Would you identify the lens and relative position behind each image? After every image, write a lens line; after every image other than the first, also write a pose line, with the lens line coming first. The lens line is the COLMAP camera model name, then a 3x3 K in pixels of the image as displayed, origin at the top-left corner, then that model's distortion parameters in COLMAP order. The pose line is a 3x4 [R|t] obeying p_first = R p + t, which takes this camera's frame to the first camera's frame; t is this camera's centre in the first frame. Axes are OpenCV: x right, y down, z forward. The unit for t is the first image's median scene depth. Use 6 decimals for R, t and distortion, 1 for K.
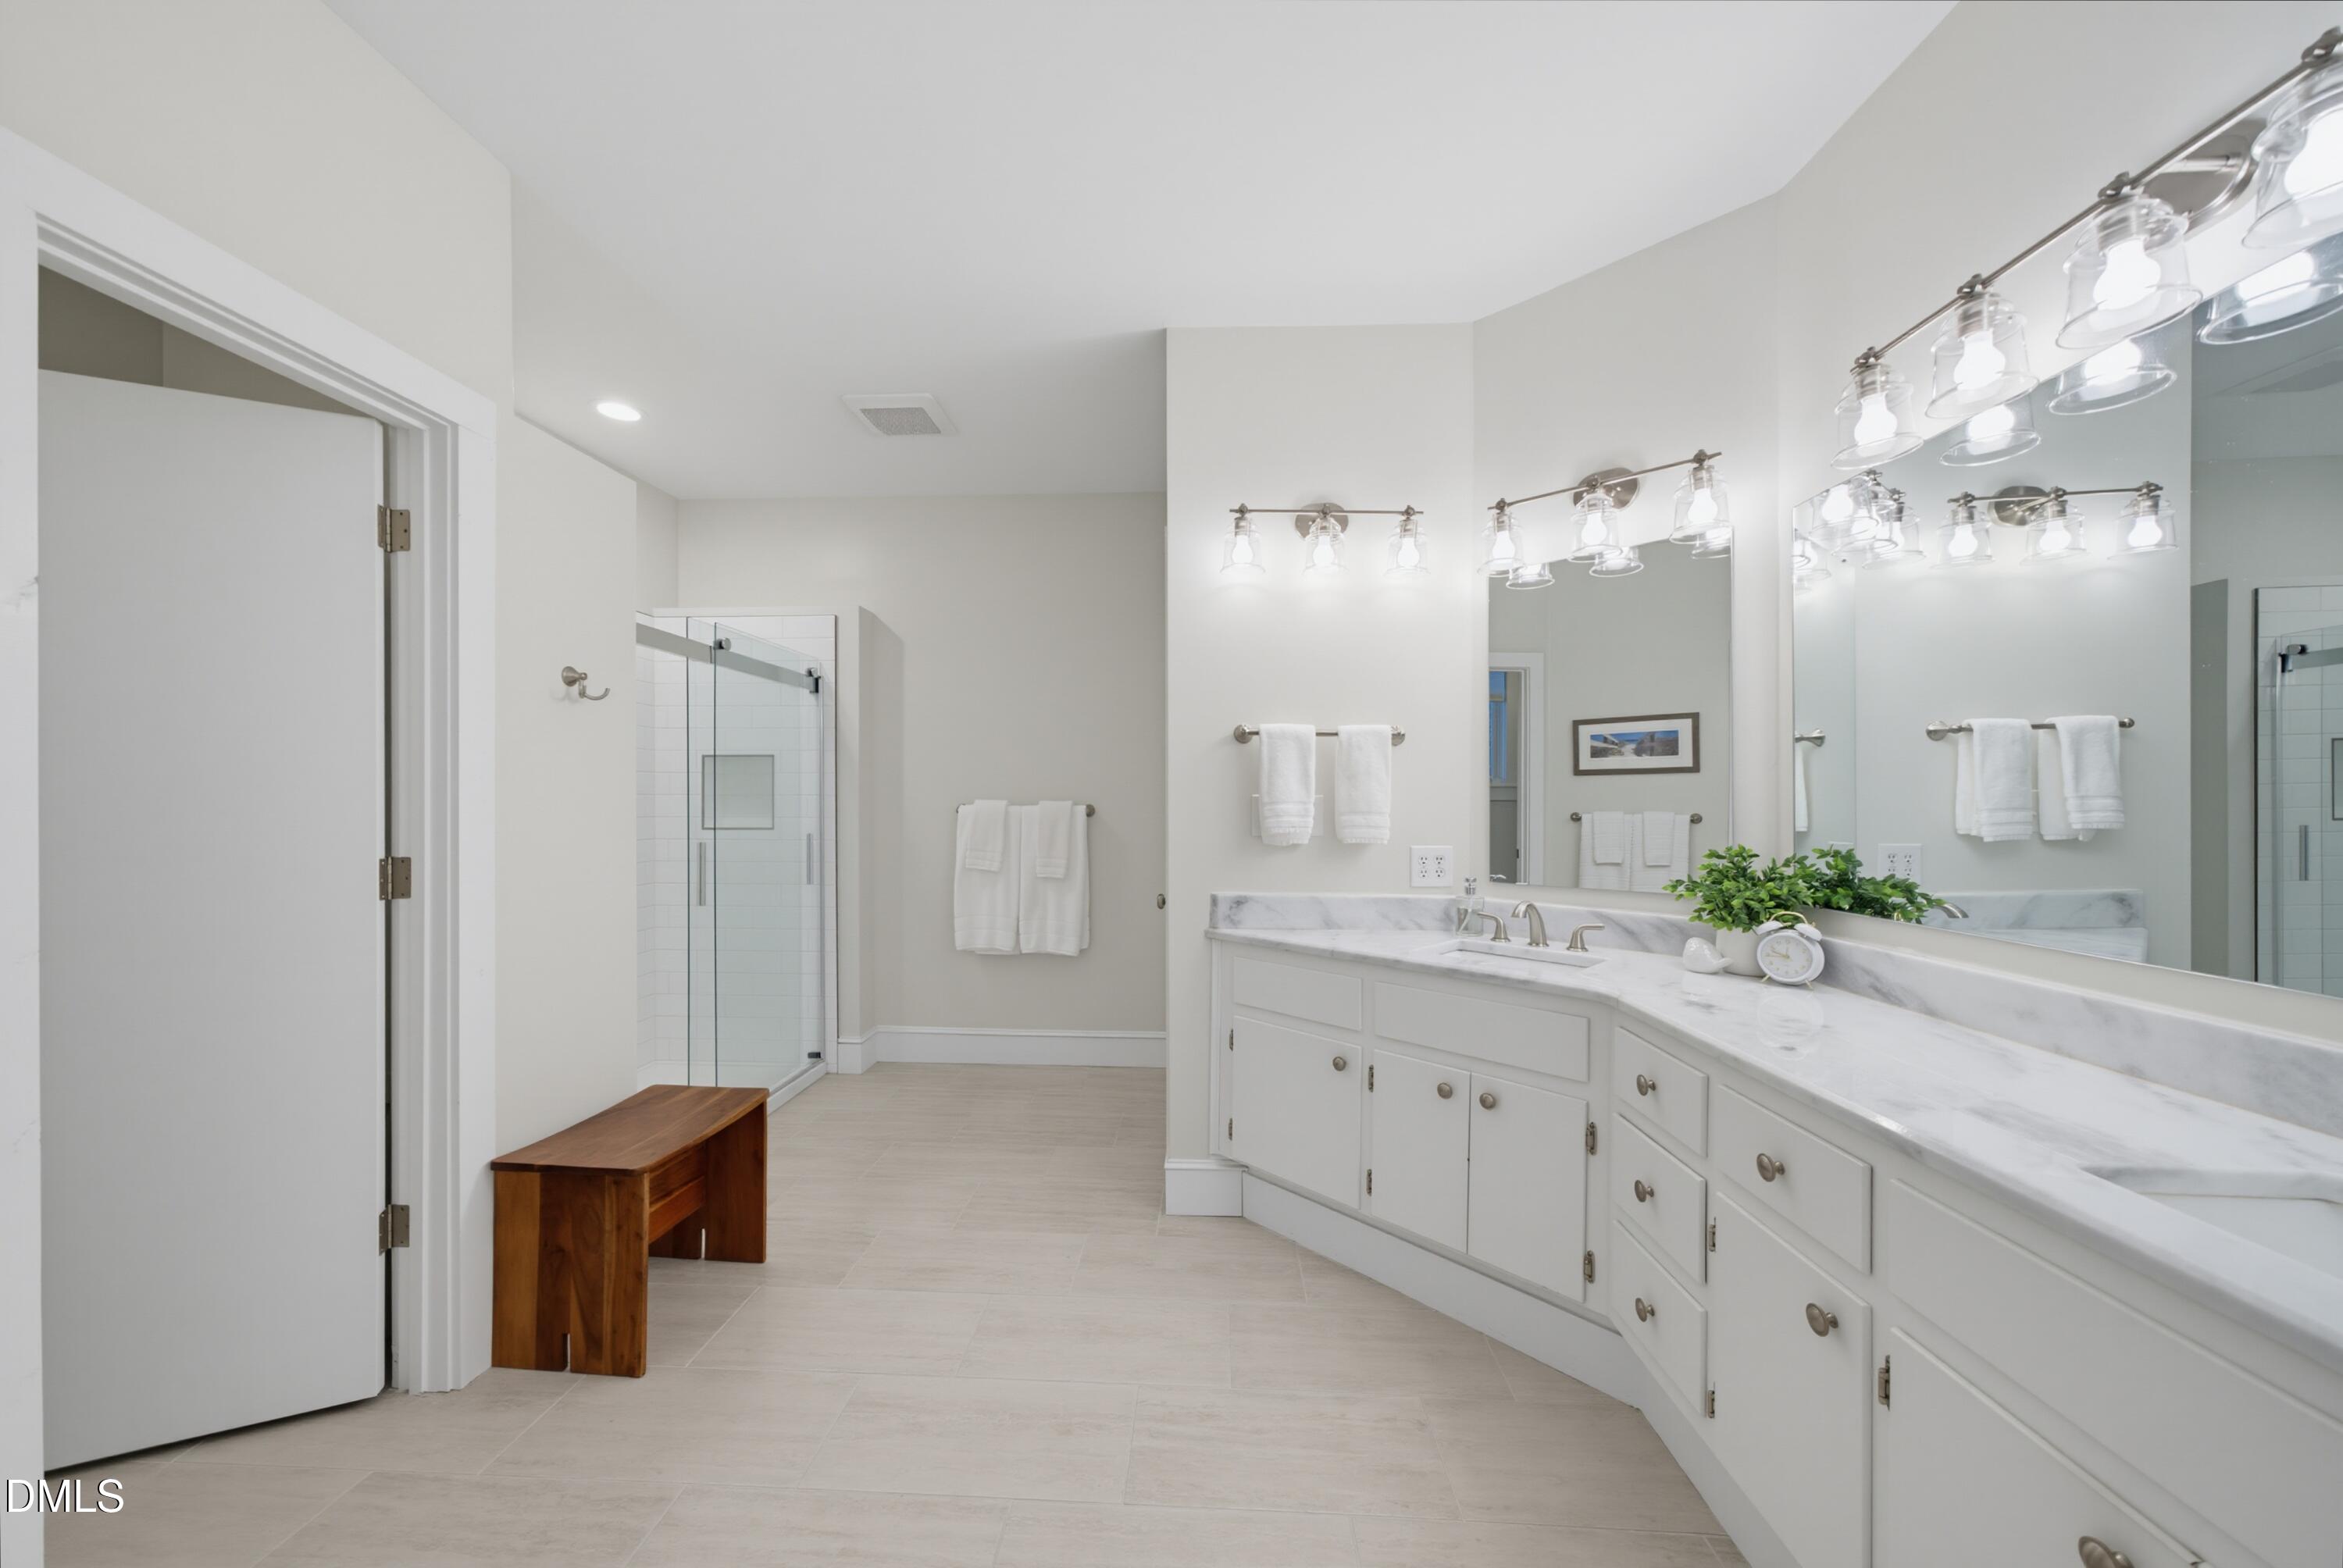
lens RADIAL K [[821.0, 0, 1208.2], [0, 821.0, 804.1], [0, 0, 1]] dist [0.000130, 0.000095]
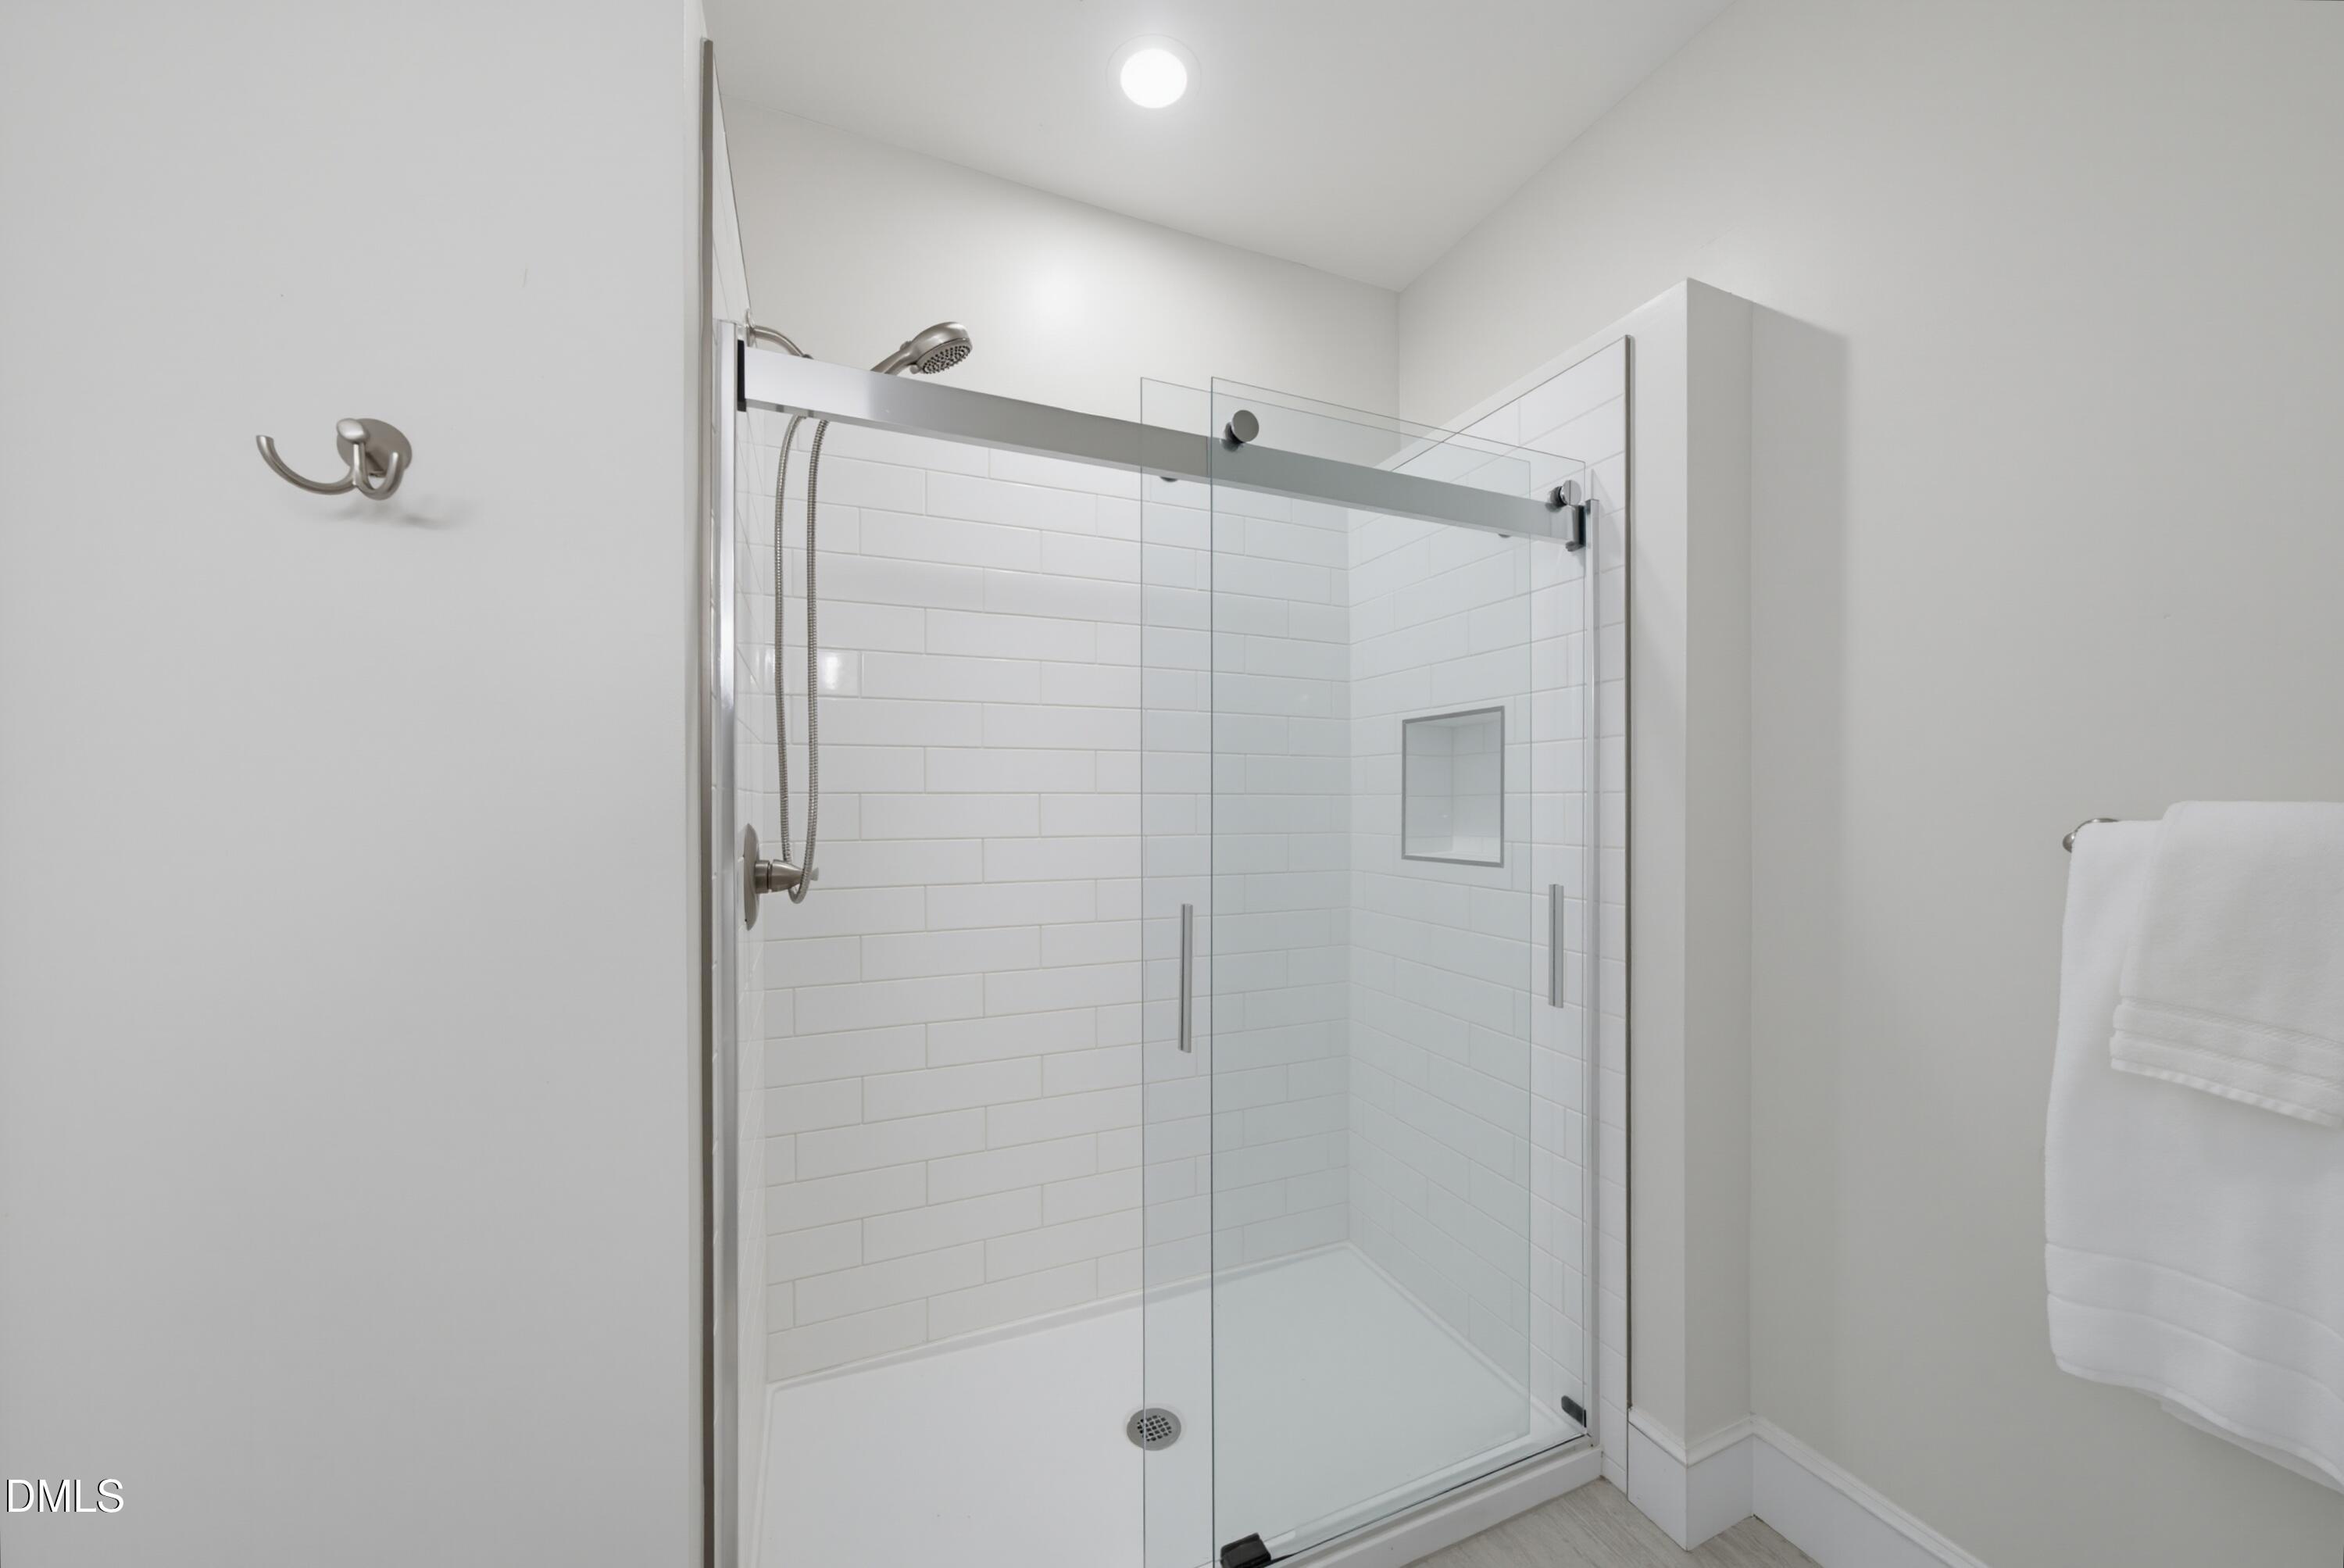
lens RADIAL K [[821.3, 0, 1208.7], [0, 821.3, 804.1], [0, 0, 1]] dist [0.000130, 0.000095]
pose [[0.397105, 0.008920, -0.917730, -0.175383], [-0.005387, 0.999958, 0.007389, -0.008052], [0.917757, 0.002009, 0.397136, 0.676851]]
